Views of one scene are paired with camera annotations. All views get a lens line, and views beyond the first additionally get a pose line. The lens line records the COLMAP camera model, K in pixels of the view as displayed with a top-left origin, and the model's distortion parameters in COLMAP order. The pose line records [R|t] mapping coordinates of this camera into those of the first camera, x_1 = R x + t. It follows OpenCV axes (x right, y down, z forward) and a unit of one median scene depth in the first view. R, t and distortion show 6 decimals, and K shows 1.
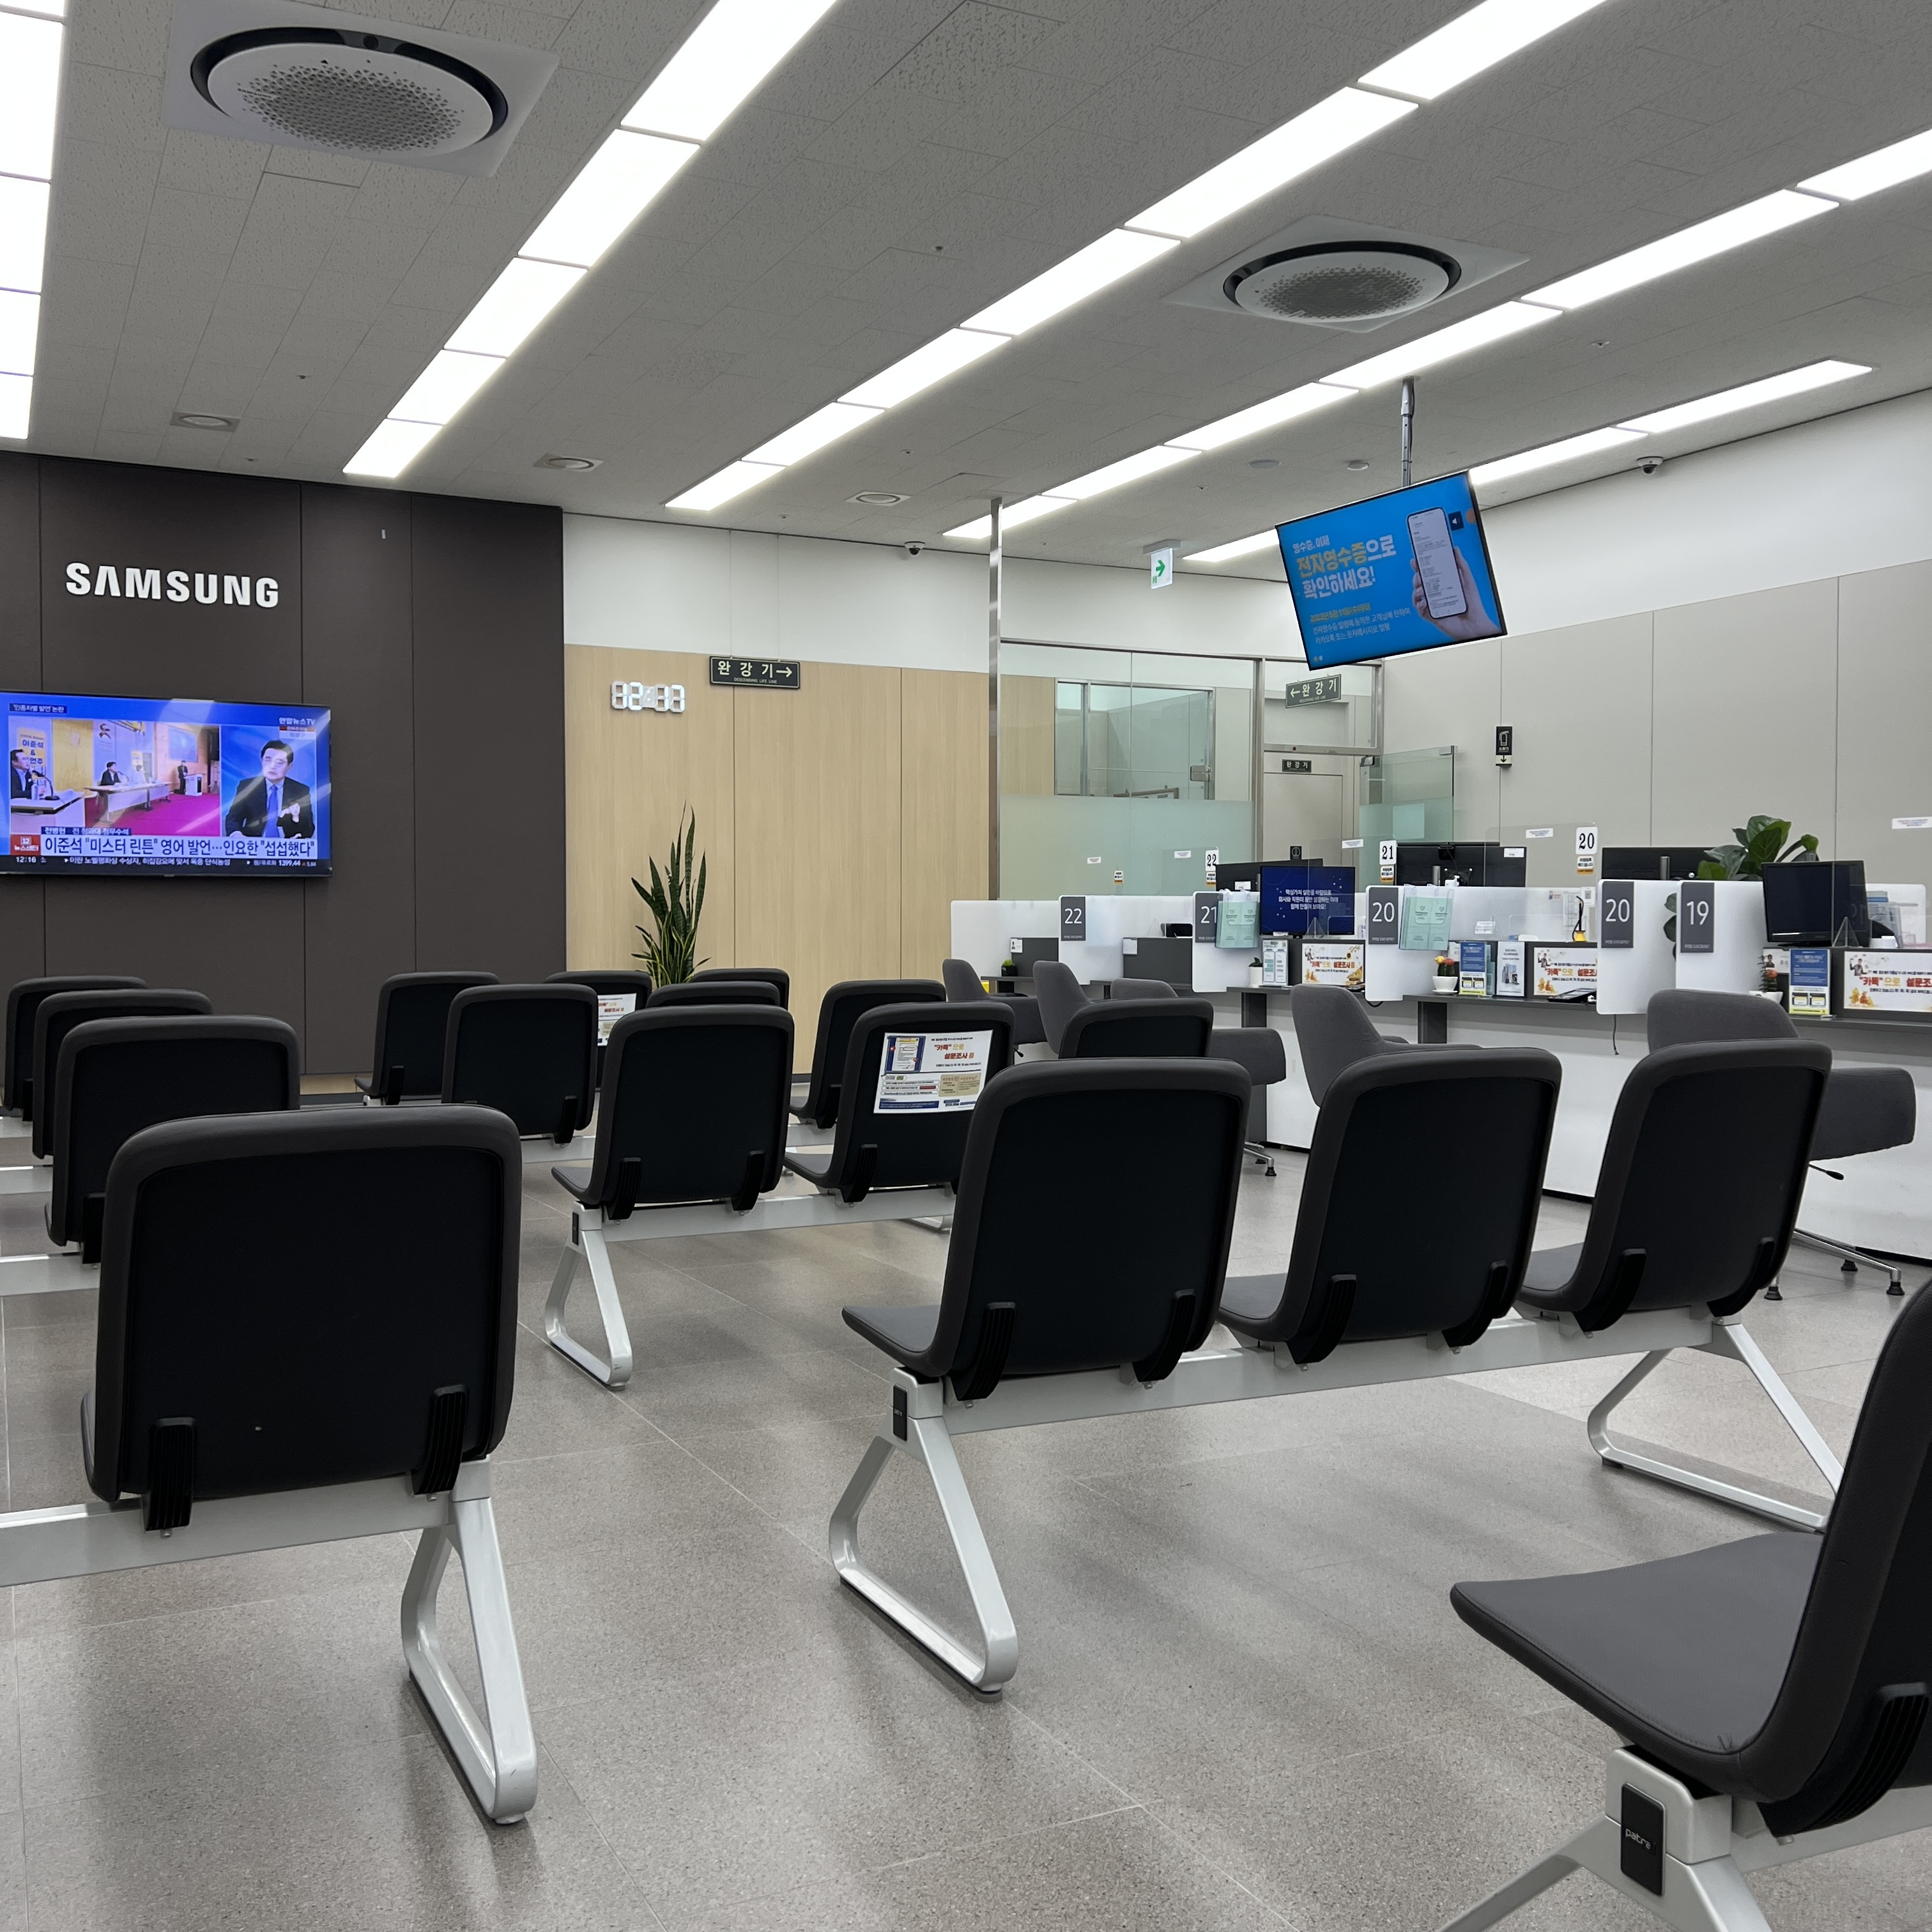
lens RADIAL K [[1948.3, 0, 983.1], [0, 1948.3, 965.2], [0, 0, 1]] dist [0.036527, 0.000000]
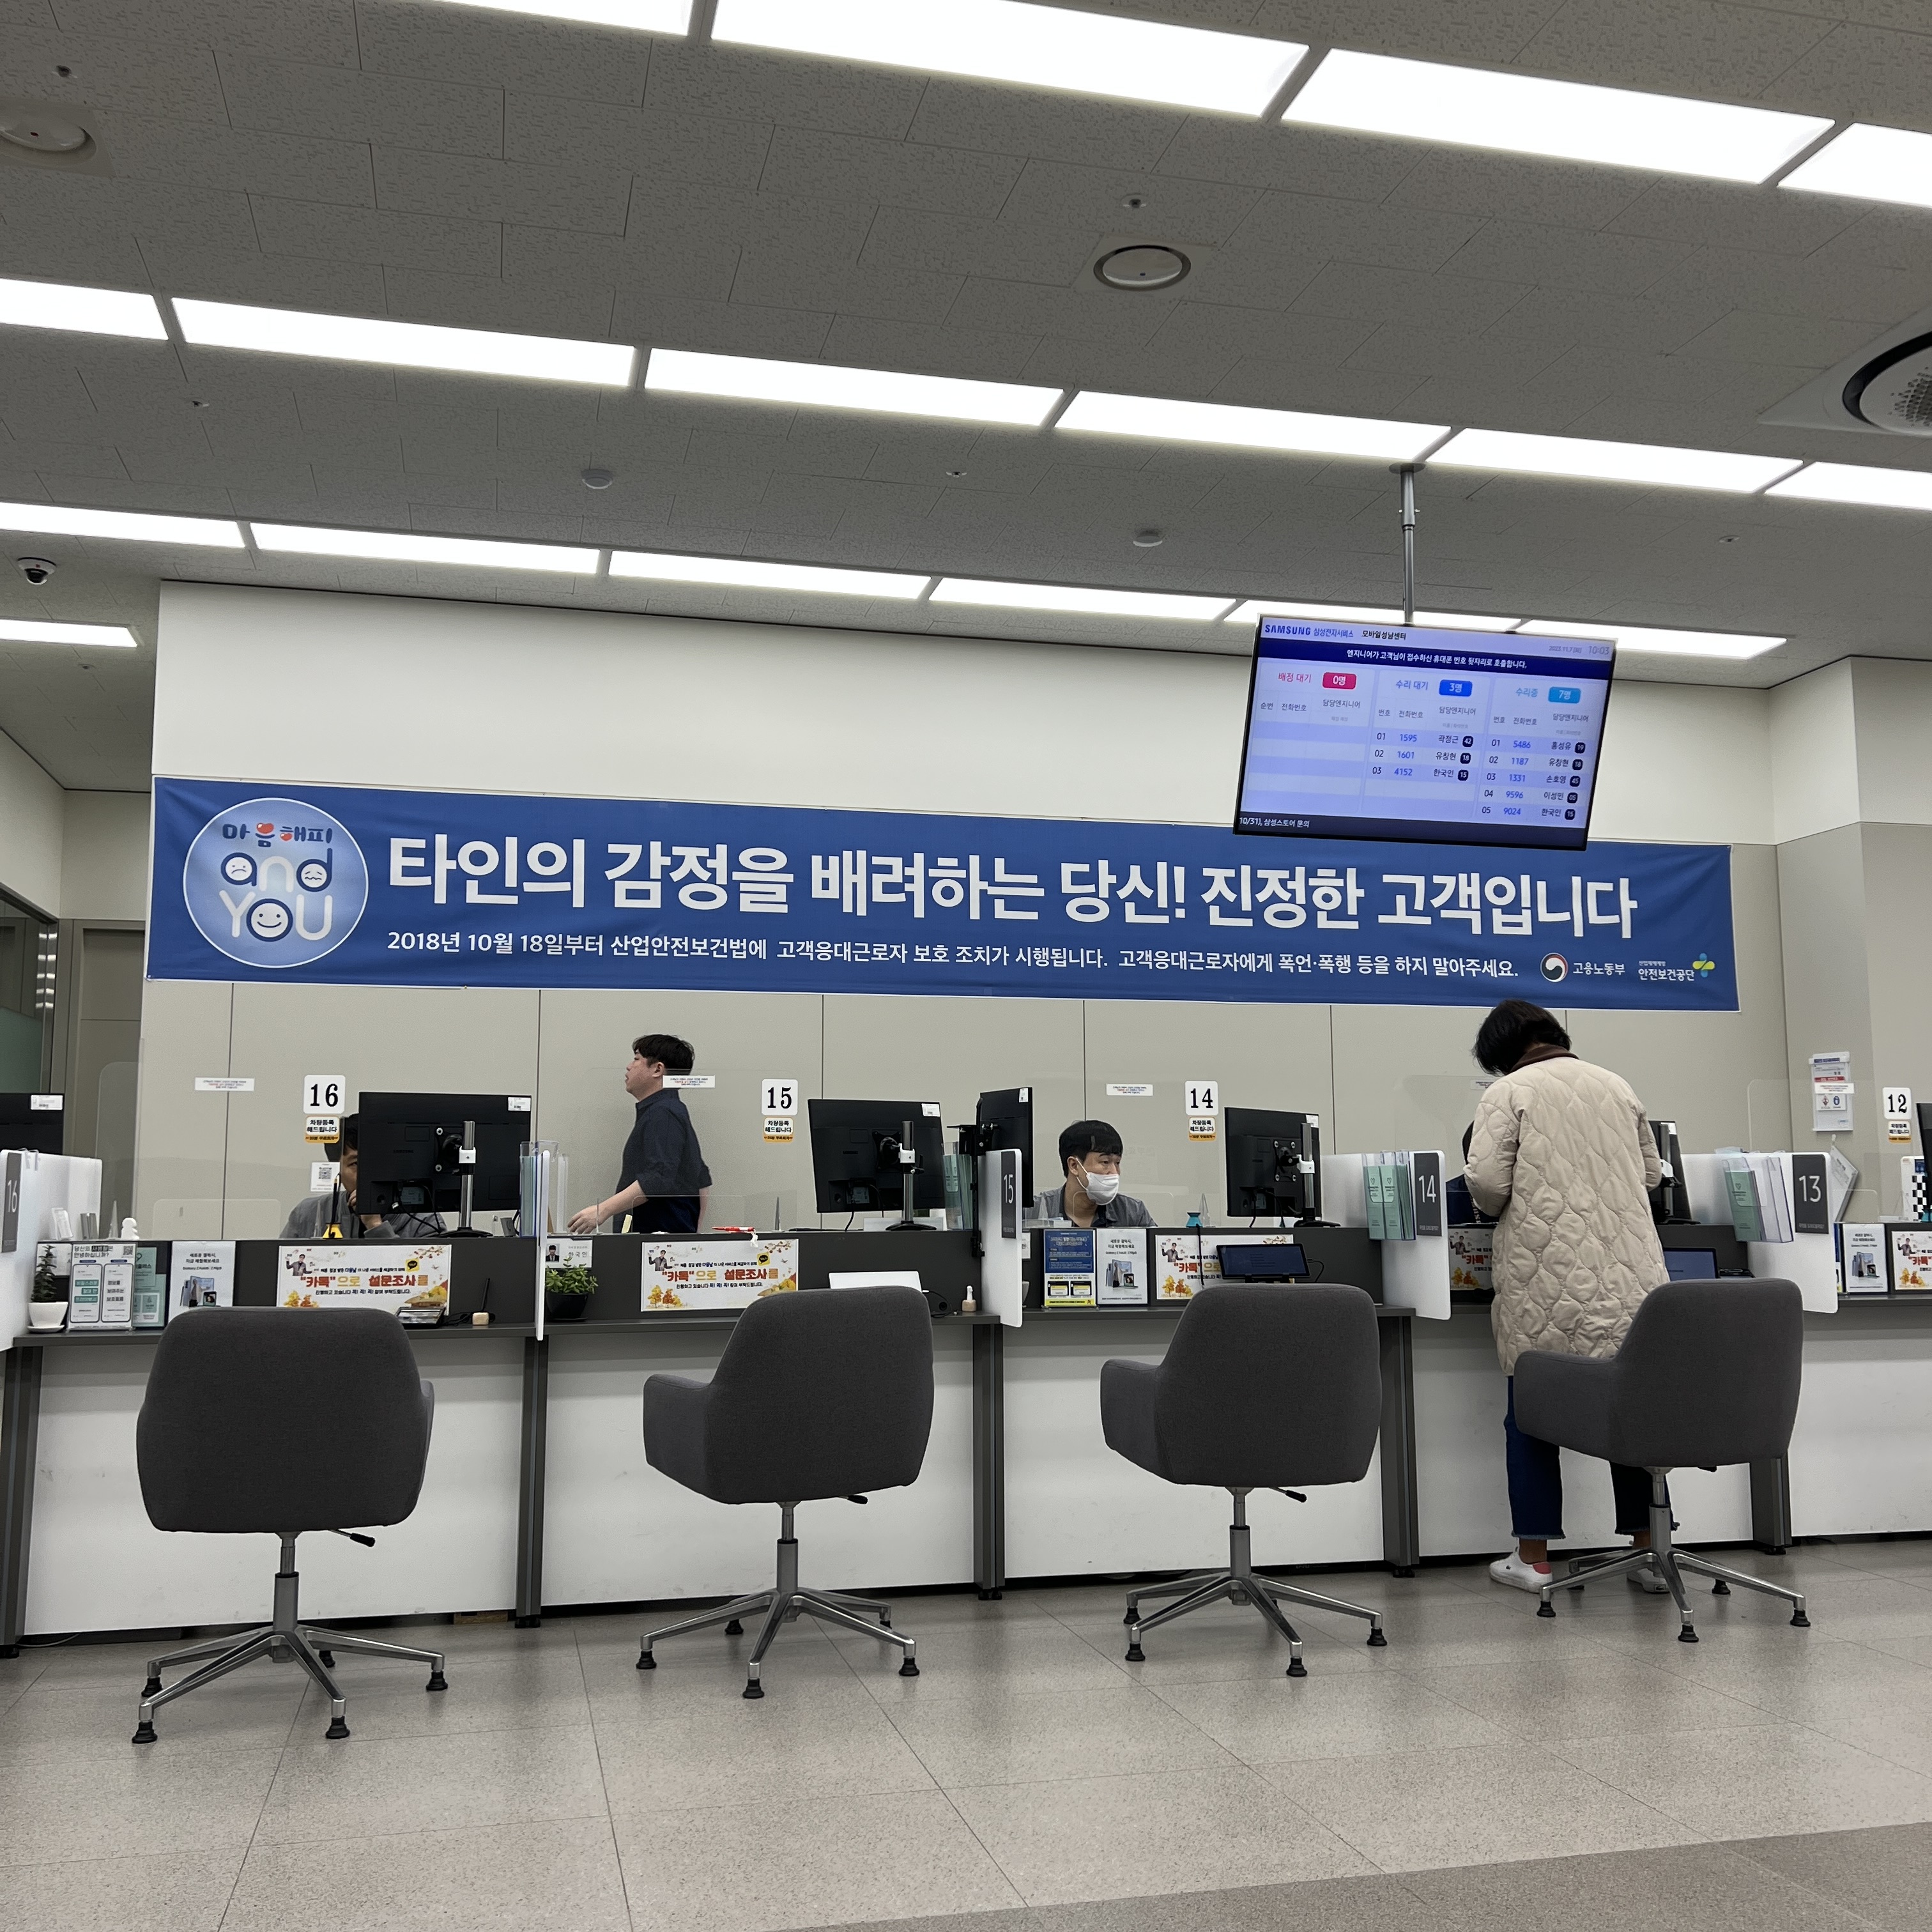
lens RADIAL K [[1948.3, 0, 961.6], [0, 1948.3, 977.6], [0, 0, 1]] dist [0.036527, 0.000000]
pose [[0.218907, 0.111469, 0.969358, -0.360408], [0.027542, 0.992352, -0.120332, -0.015288], [-0.975357, 0.053040, 0.214162, 0.706698]]
